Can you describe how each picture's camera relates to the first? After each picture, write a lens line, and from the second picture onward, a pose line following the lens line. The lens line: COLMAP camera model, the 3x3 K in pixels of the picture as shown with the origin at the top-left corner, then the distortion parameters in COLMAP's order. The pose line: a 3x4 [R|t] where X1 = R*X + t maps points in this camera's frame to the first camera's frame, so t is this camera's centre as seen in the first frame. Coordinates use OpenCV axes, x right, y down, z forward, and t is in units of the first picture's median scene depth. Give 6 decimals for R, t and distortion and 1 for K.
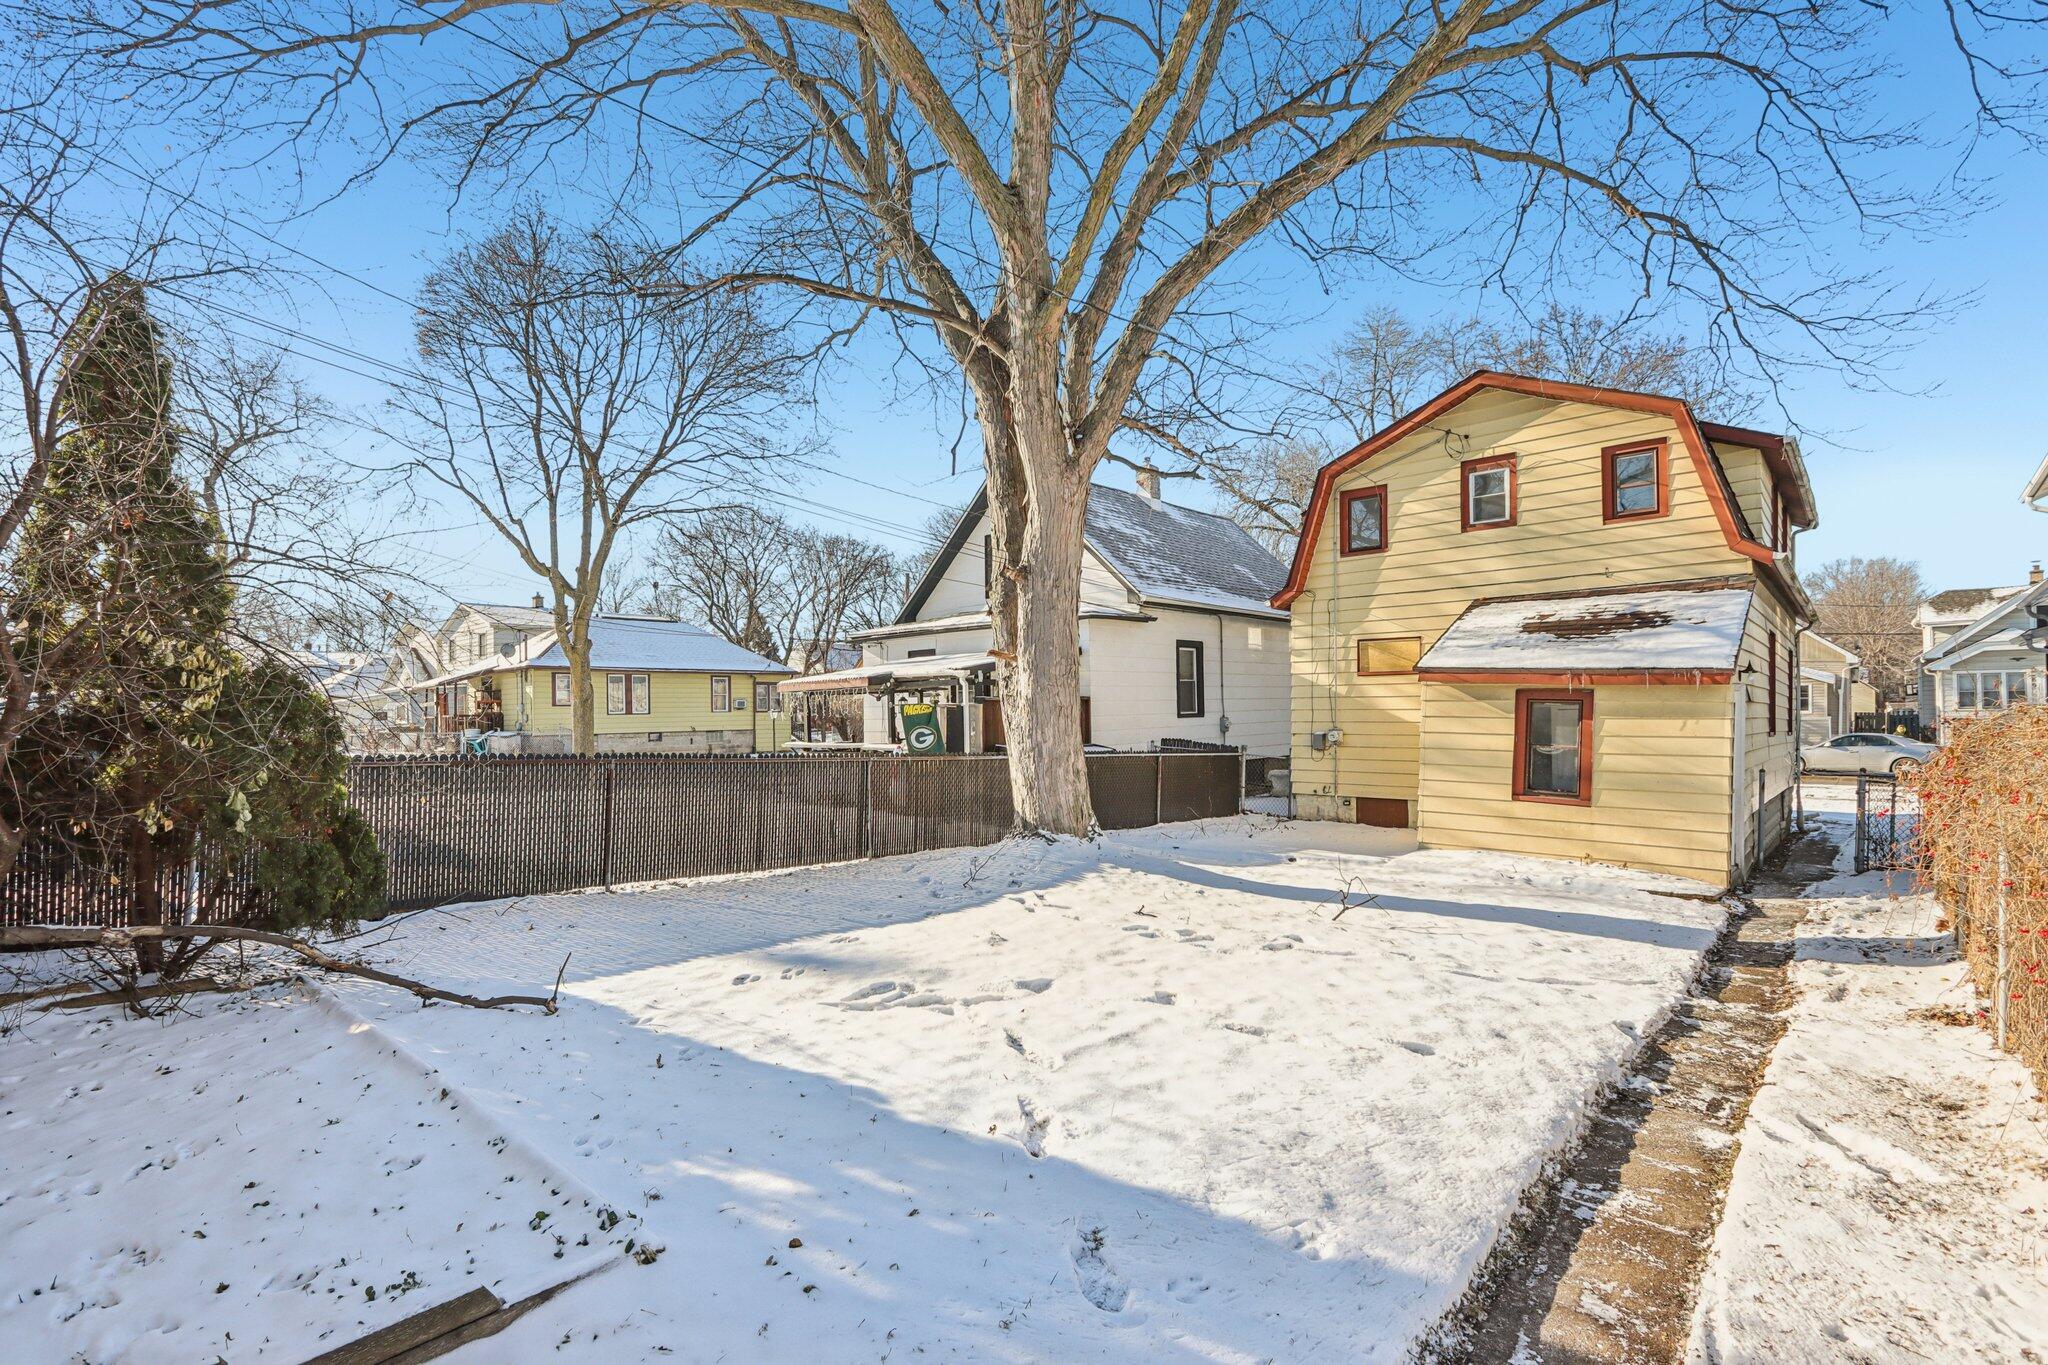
lens RADIAL K [[934.3, 0, 1024.2], [0, 934.3, 712.5], [0, 0, 1]] dist [-0.015280, 0.001004]
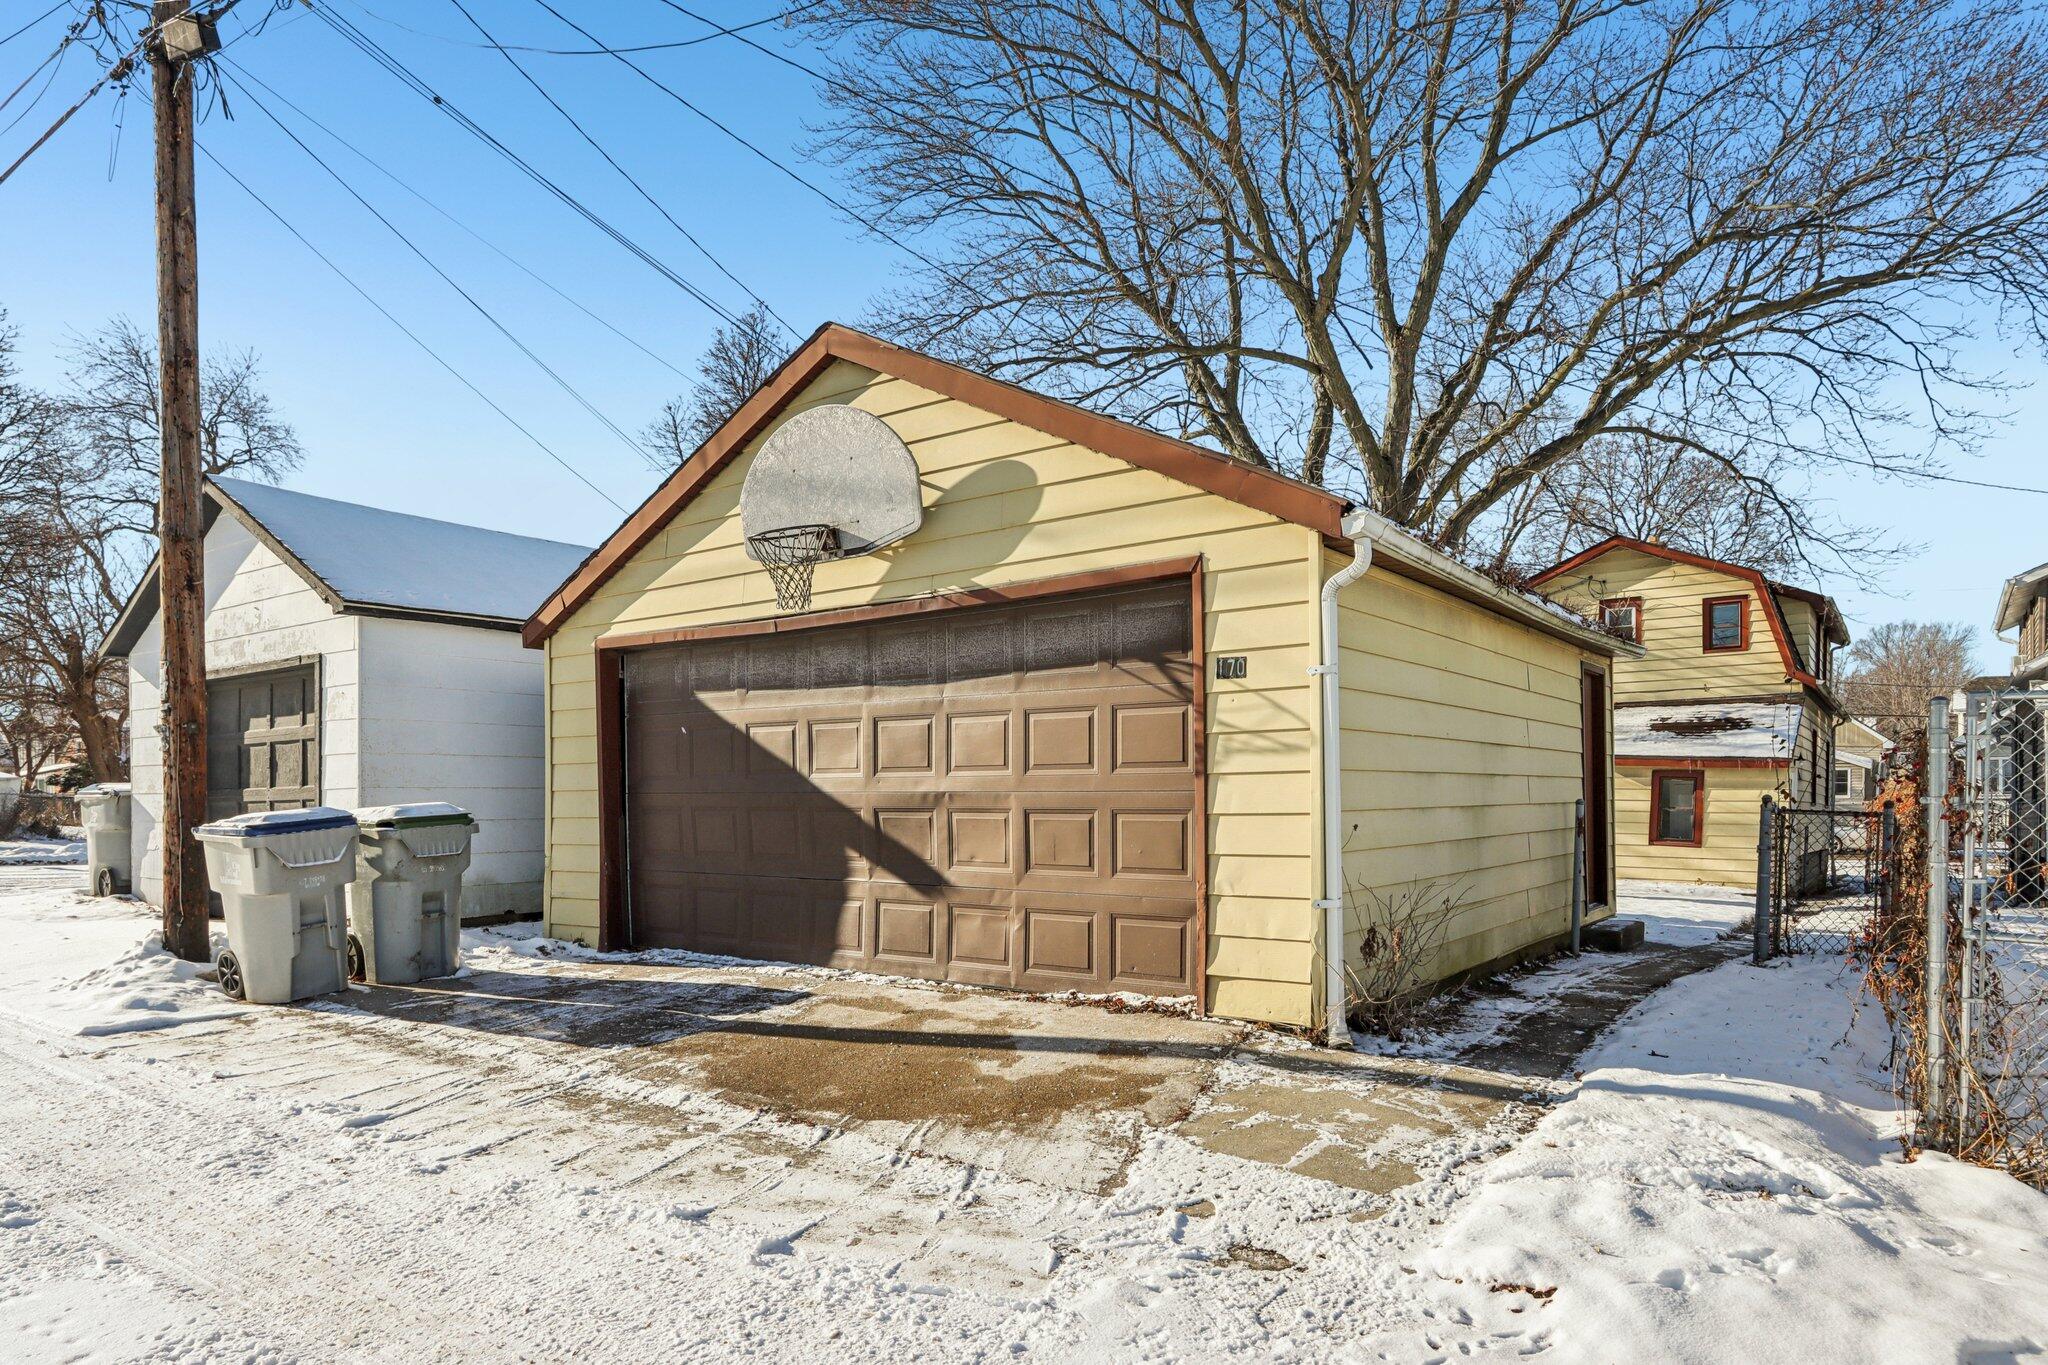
lens RADIAL K [[1242.2, 0, 1024.7], [0, 1242.2, 810.8], [0, 0, 1]] dist [-0.000625, -0.000009]
pose [[0.993509, 0.005560, 0.113620, -0.599115], [-0.006687, 0.999932, 0.009534, 0.024330], [-0.113559, -0.010231, 0.993479, -0.741327]]
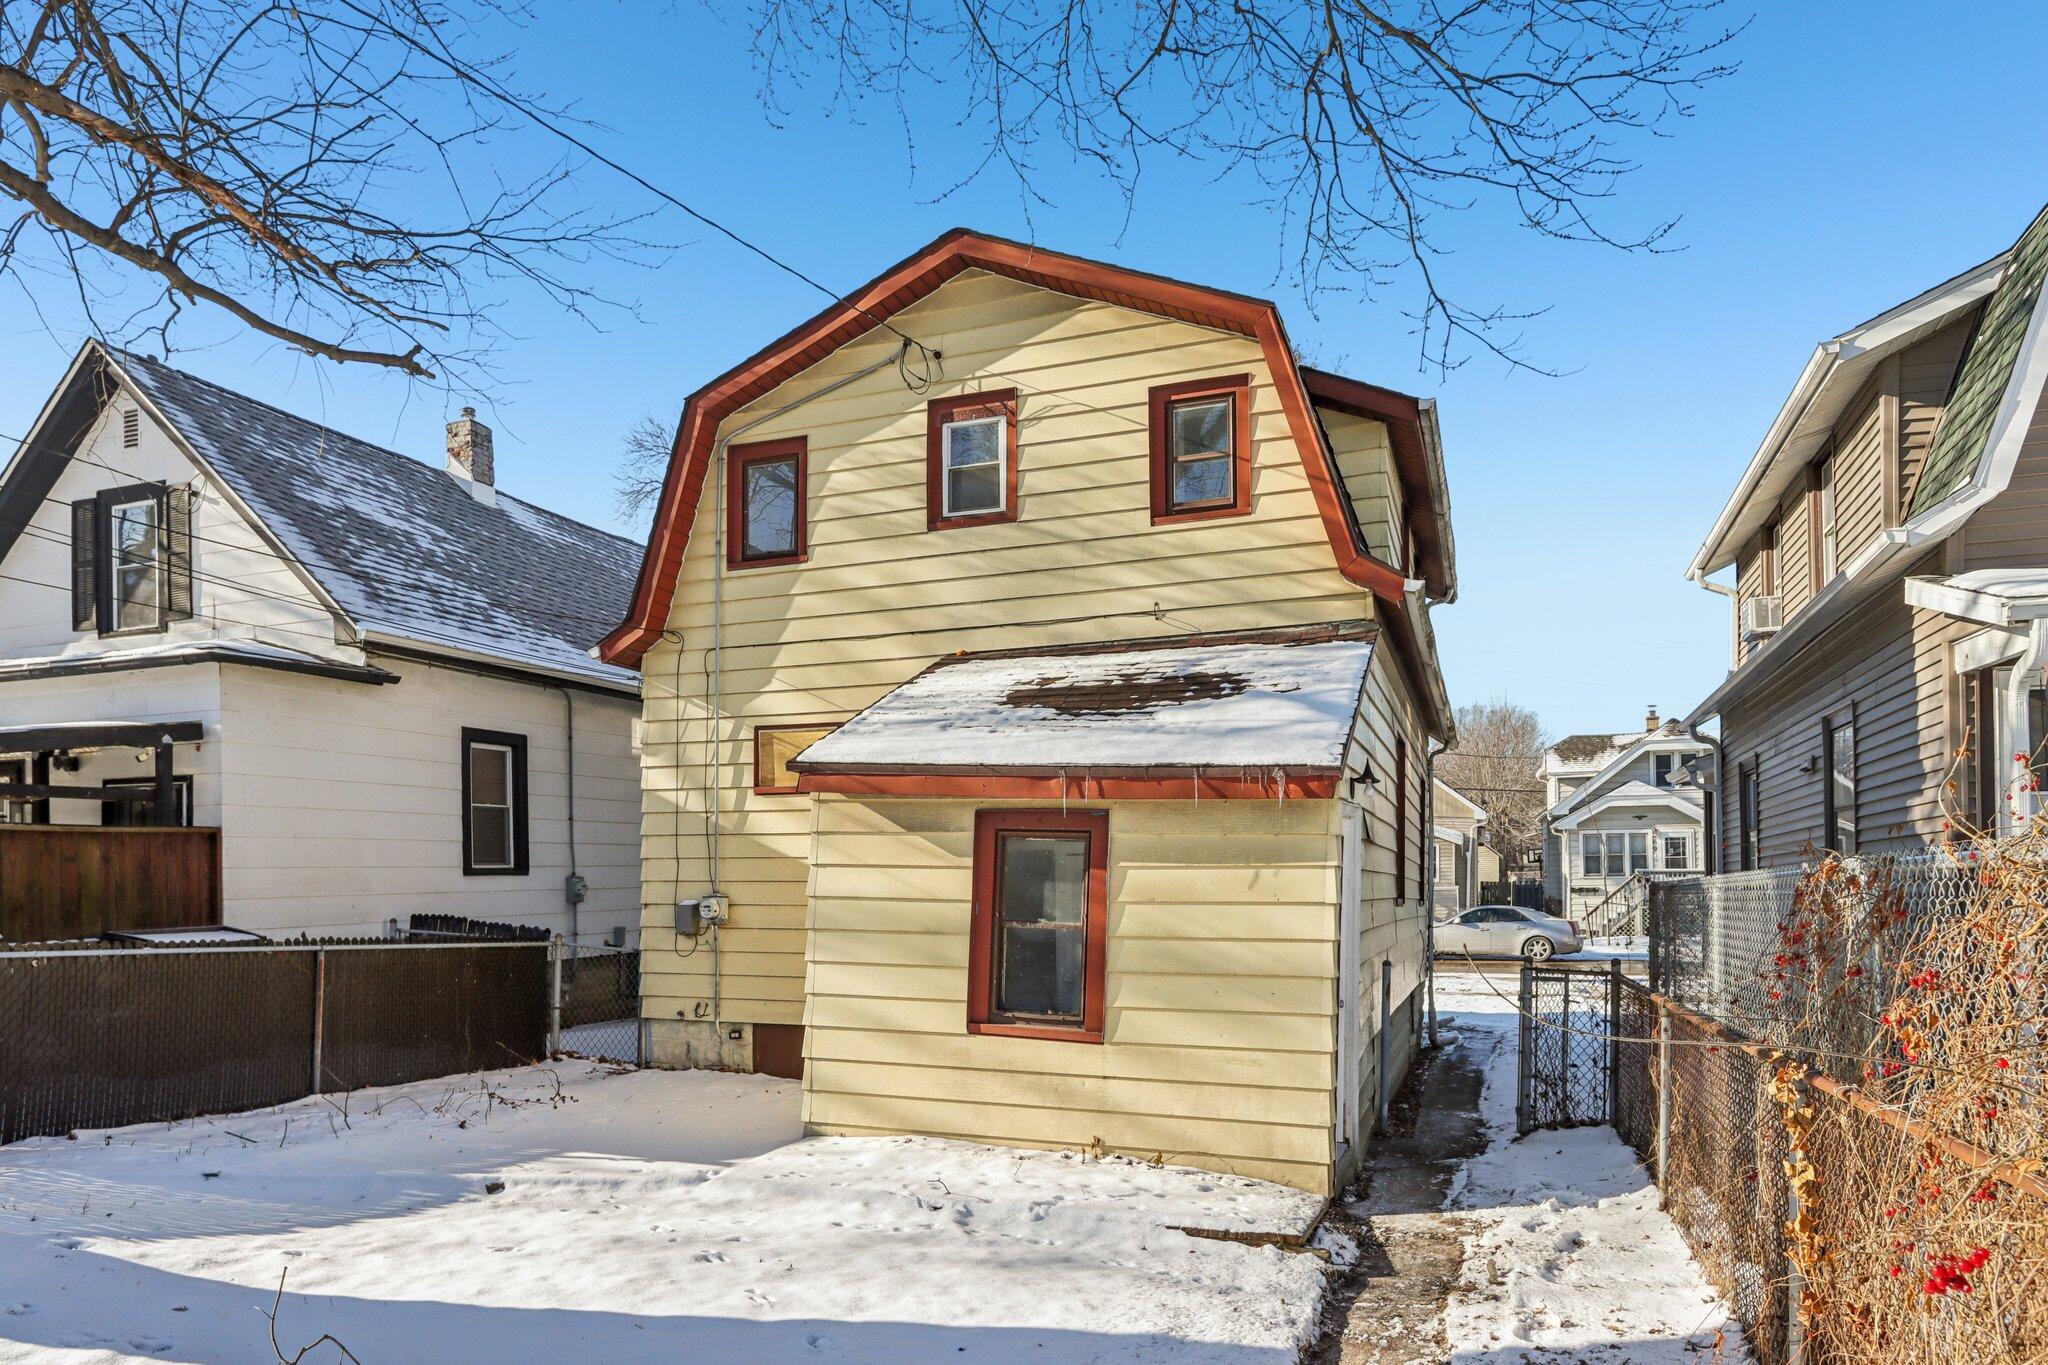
lens RADIAL K [[1303.3, 0, 986.9], [0, 1303.3, 879.2], [0, 0, 1]] dist [-0.008688, 0.004448]
pose [[0.930612, 0.004590, 0.365978, 0.243421], [-0.003644, 0.999988, -0.003275, 0.012800], [-0.365988, 0.001714, 0.930618, 0.304741]]
